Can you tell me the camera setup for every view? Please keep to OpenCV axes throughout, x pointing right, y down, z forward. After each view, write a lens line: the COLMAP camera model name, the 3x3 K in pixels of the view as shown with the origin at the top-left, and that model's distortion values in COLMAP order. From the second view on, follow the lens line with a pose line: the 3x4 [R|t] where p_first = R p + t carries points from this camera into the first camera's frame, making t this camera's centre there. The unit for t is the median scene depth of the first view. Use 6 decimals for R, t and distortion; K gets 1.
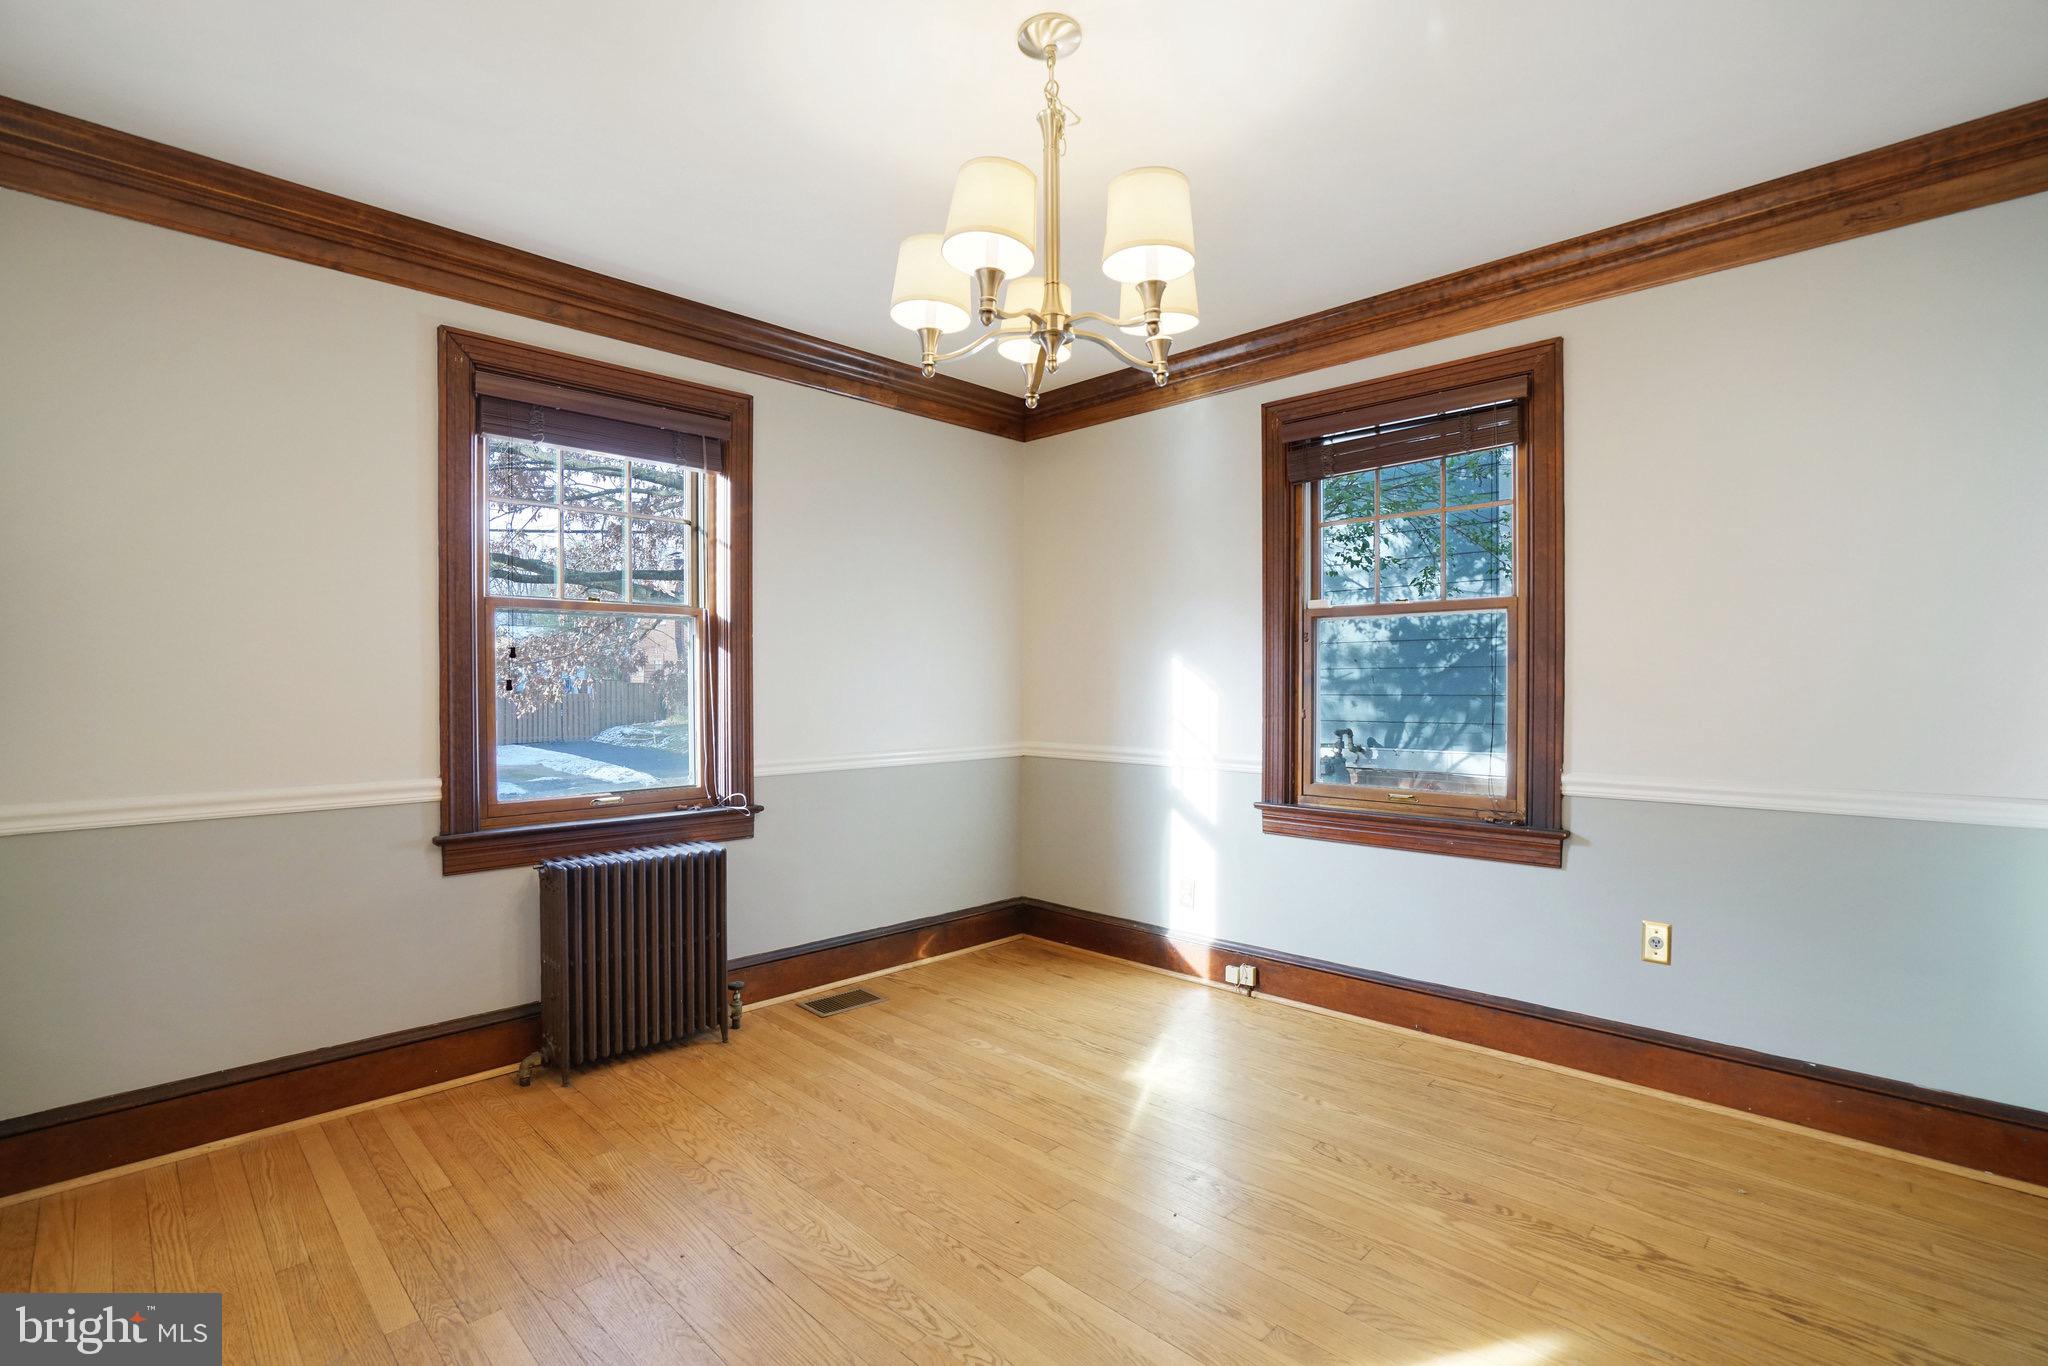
lens RADIAL K [[937.7, 0, 987.7], [0, 937.7, 684.4], [0, 0, 1]] dist [-0.037101, 0.008491]
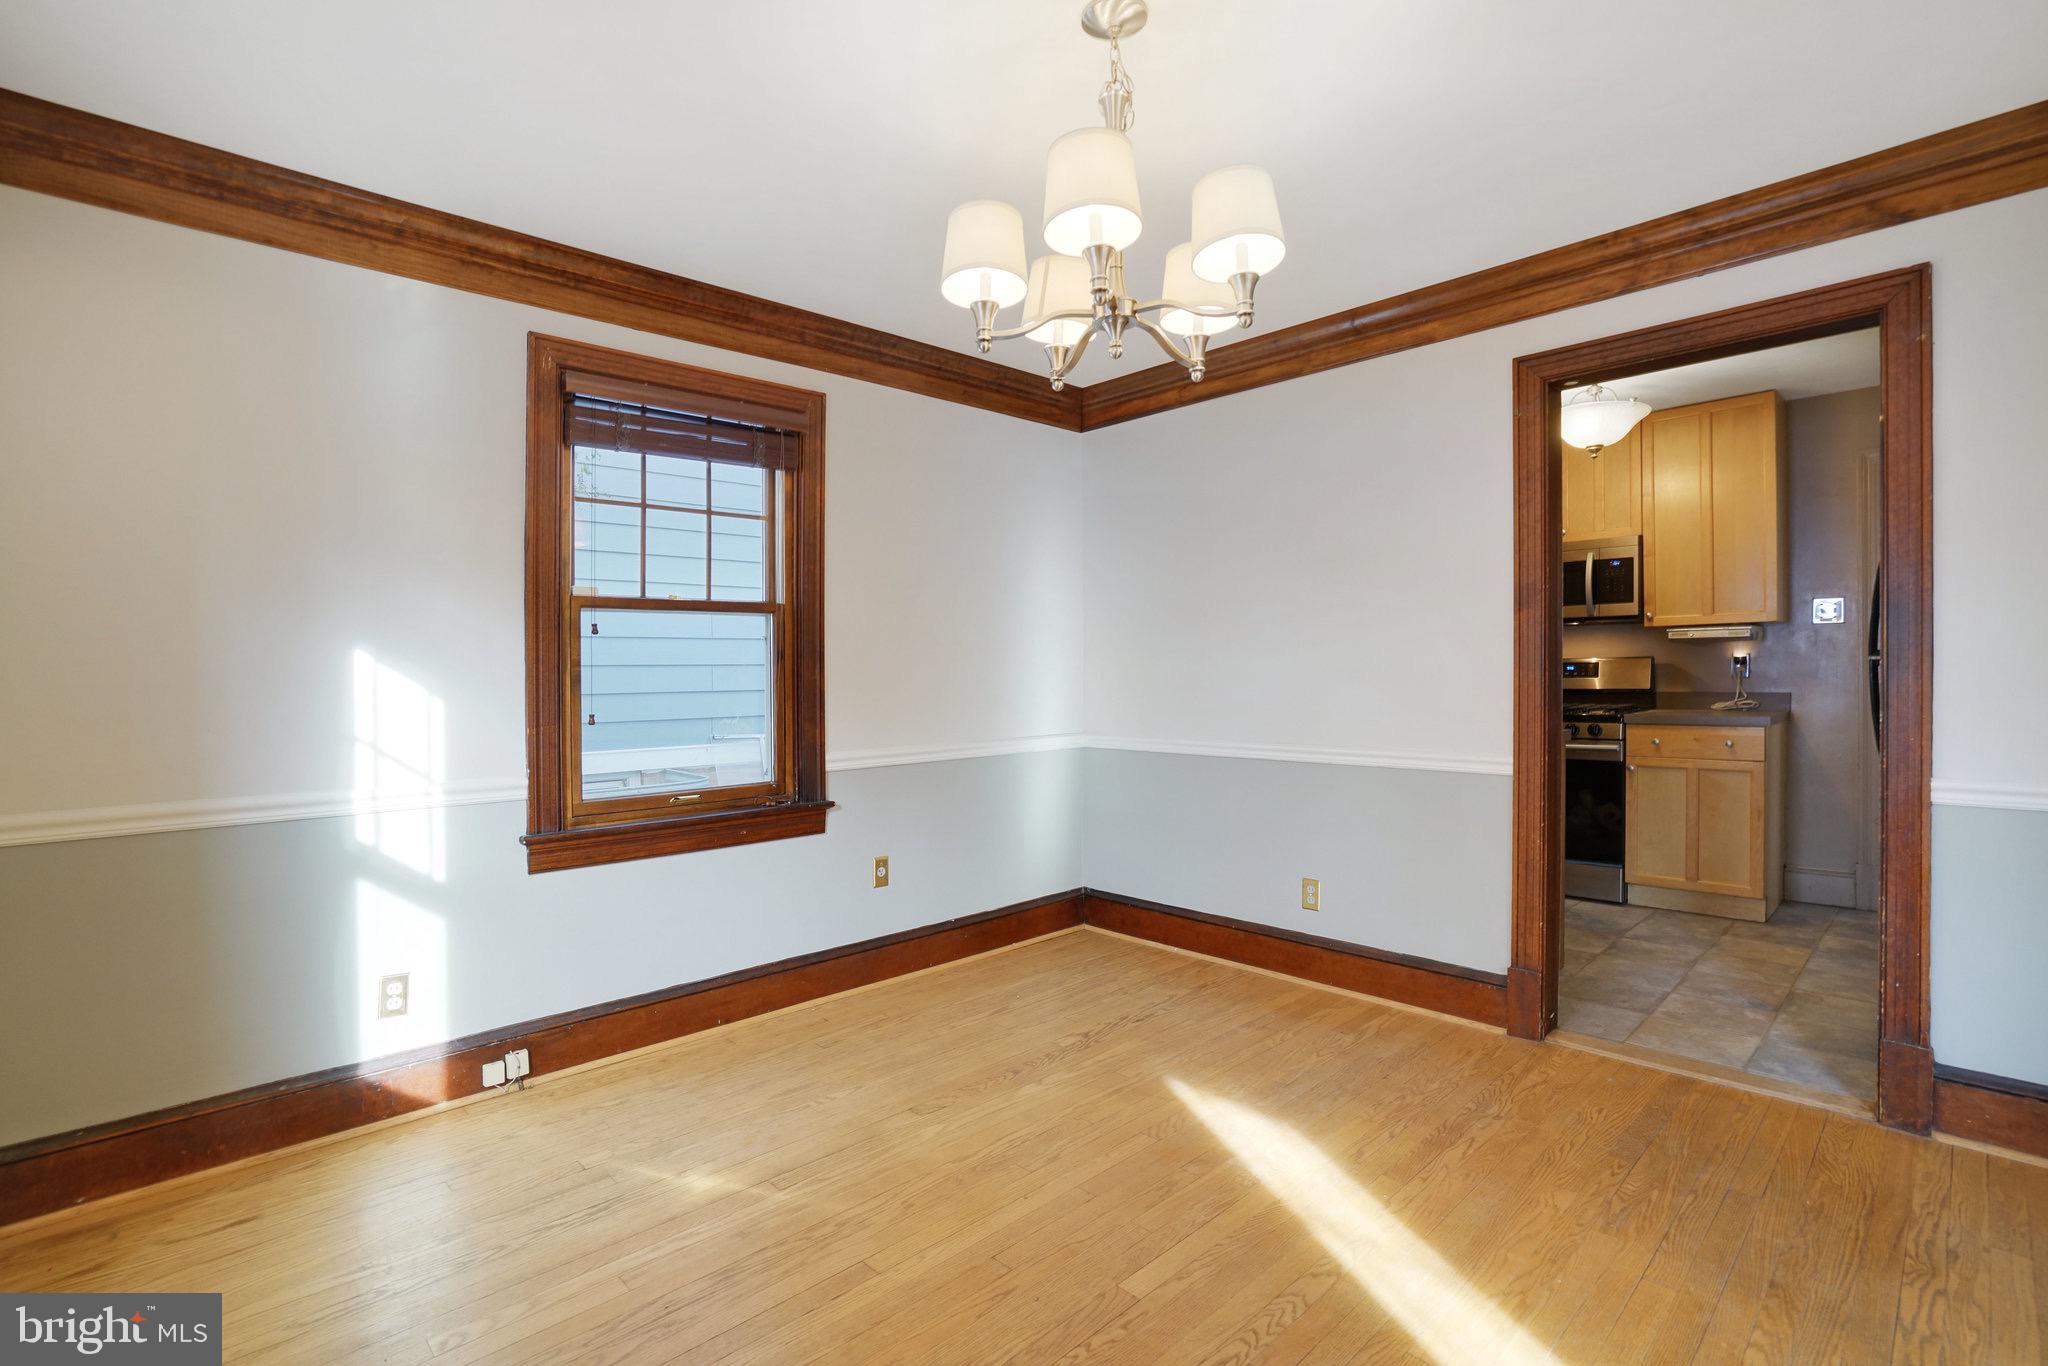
lens RADIAL K [[937.7, 0, 1030.7], [0, 937.7, 671.5], [0, 0, 1]] dist [-0.037101, 0.008491]
pose [[0.022565, 0.003079, 0.999741, -0.543817], [0.016471, 0.999858, -0.003451, -0.002037], [-0.999610, 0.016545, 0.022511, 0.637597]]
